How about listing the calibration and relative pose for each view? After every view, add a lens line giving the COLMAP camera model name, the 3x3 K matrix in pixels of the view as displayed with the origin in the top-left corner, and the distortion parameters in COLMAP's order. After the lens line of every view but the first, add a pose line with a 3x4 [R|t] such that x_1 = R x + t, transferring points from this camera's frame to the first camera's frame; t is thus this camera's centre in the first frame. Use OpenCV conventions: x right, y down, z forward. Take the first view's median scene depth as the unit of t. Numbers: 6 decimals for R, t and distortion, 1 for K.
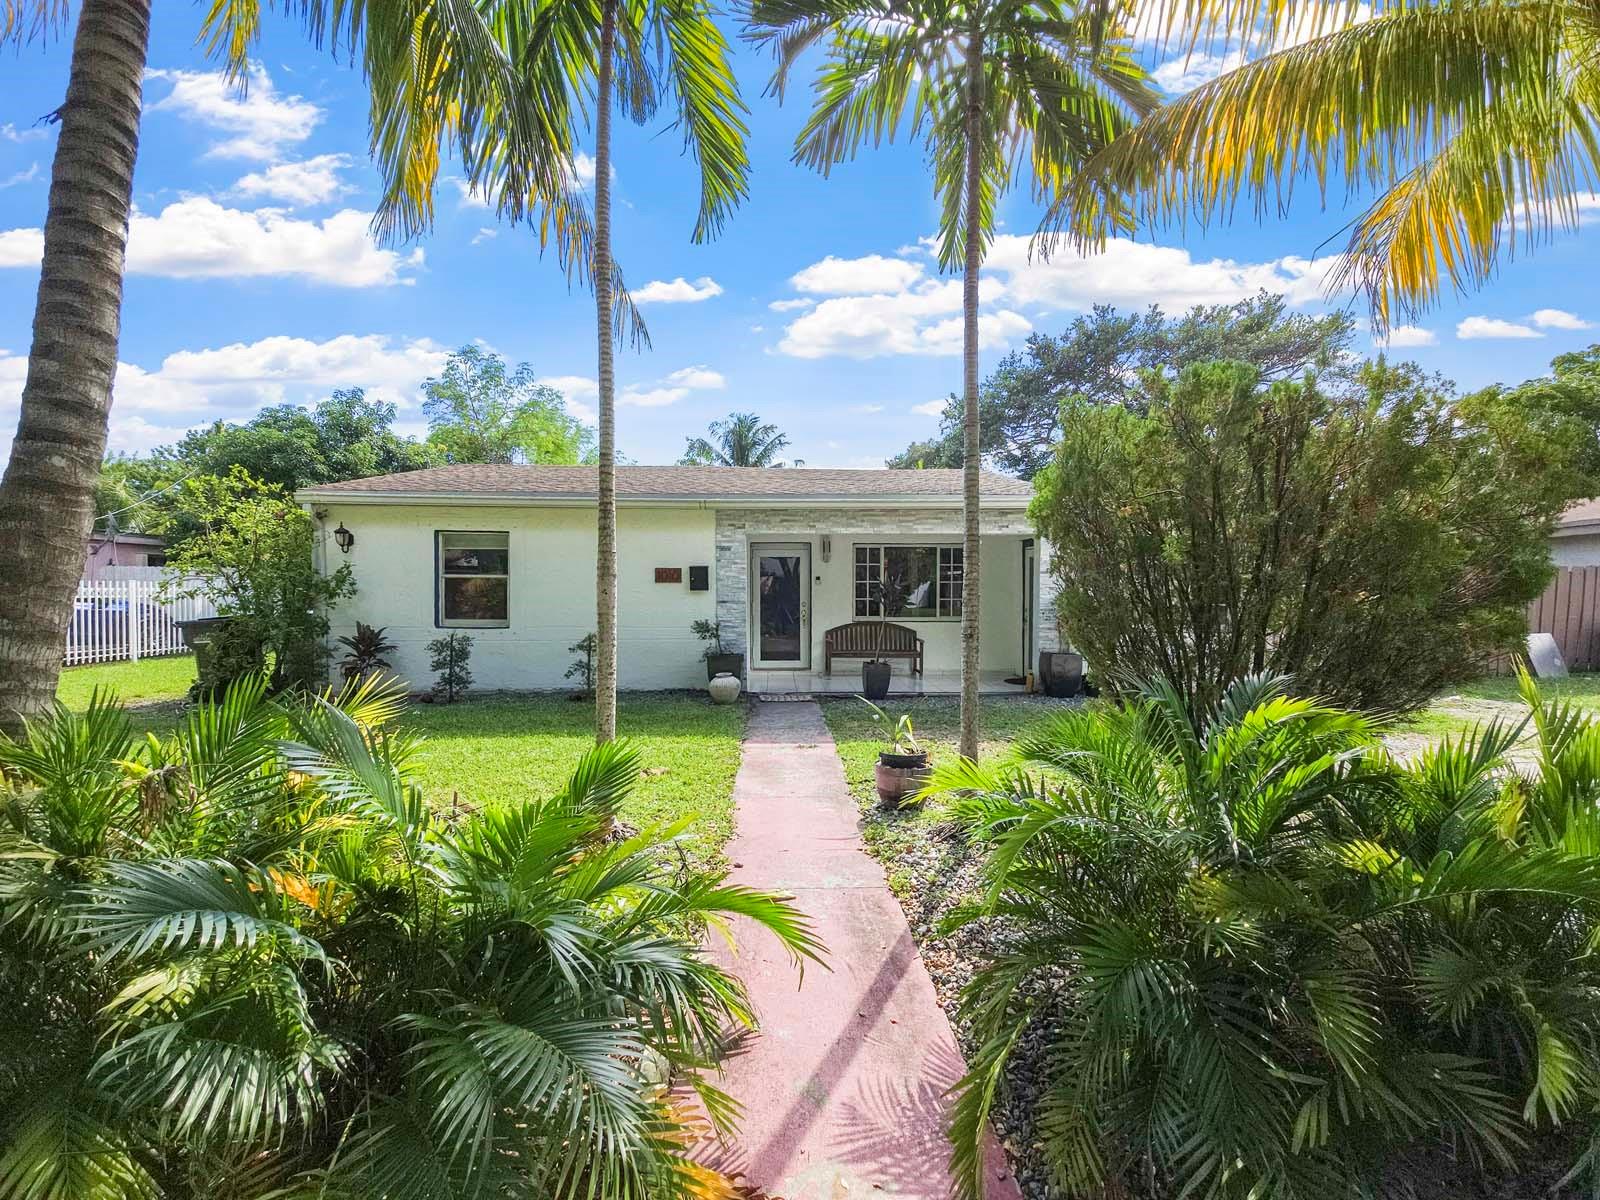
lens RADIAL K [[668.1, 0, 795.9], [0, 668.1, 621.5], [0, 0, 1]] dist [-0.000617, -0.000275]
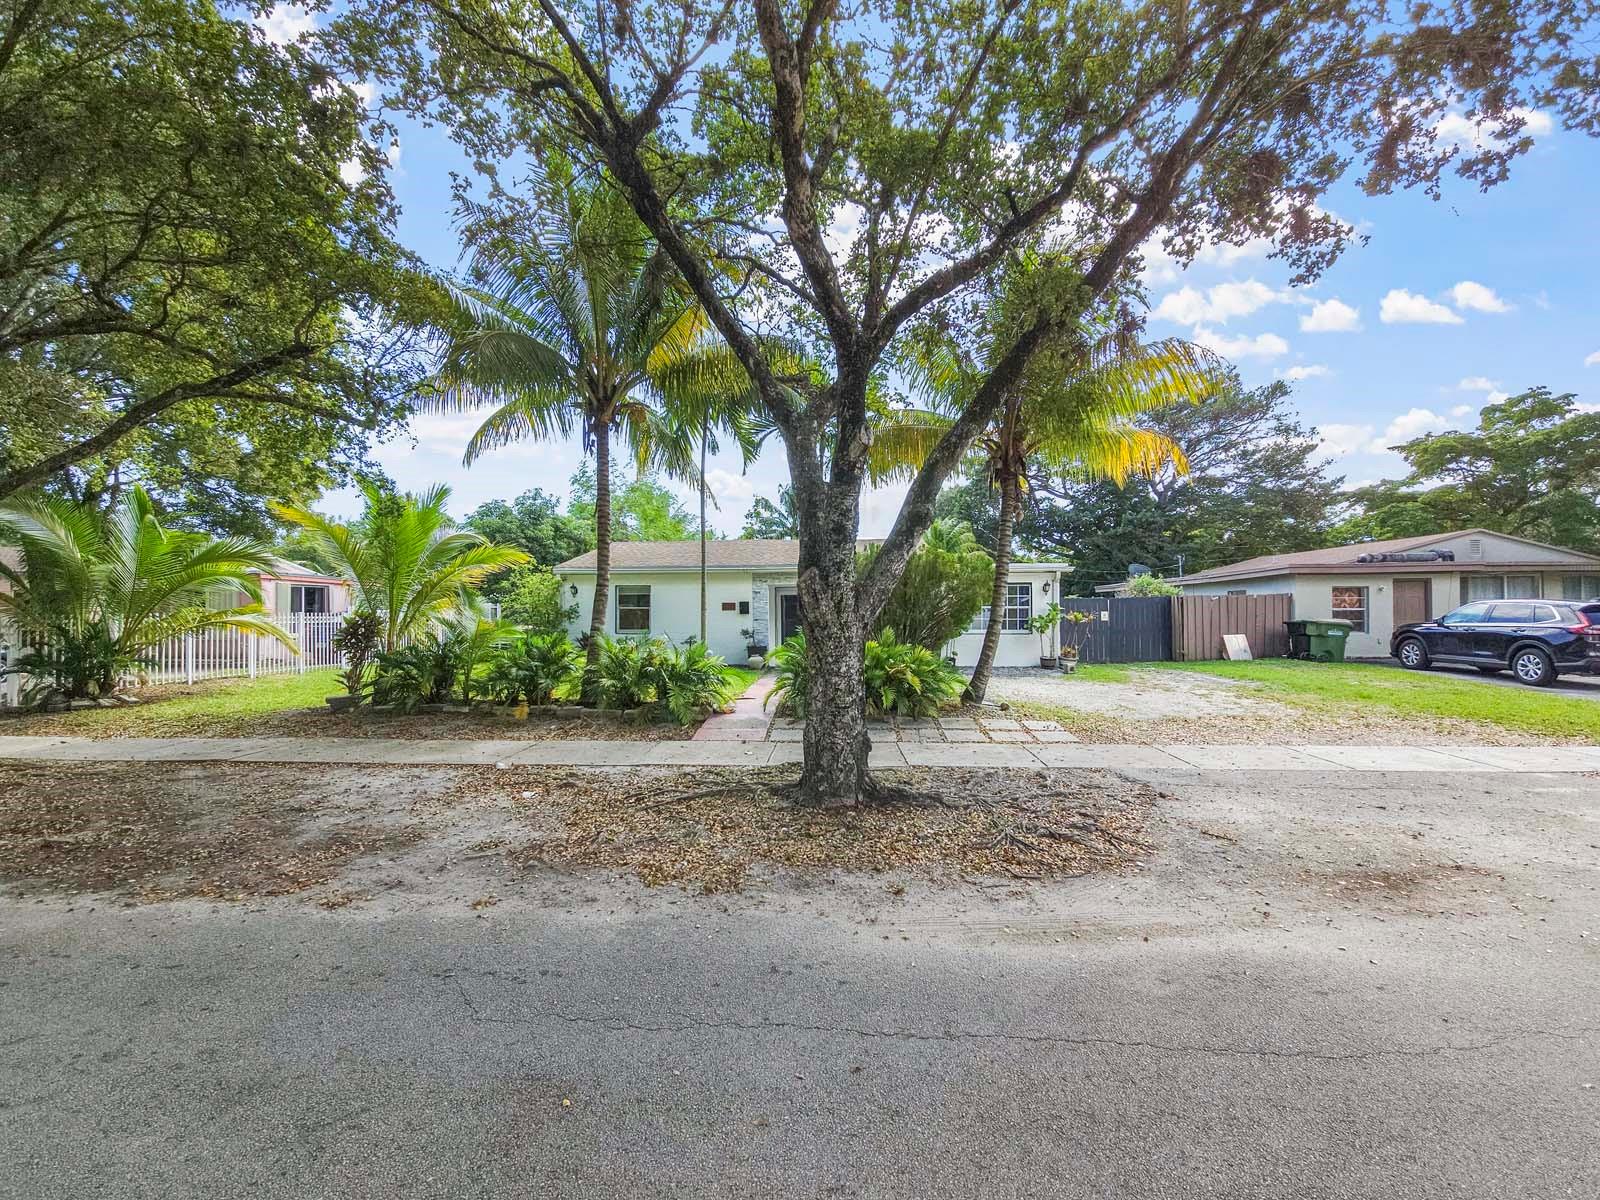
lens RADIAL K [[651.1, 0, 800.0], [0, 651.1, 600.0], [0, 0, 1]] dist [0.000900, -0.000018]
pose [[0.994656, -0.012488, -0.102488, 0.216349], [0.005370, 0.997572, -0.069440, 0.046500], [0.103107, 0.068518, 0.992308, -0.894587]]
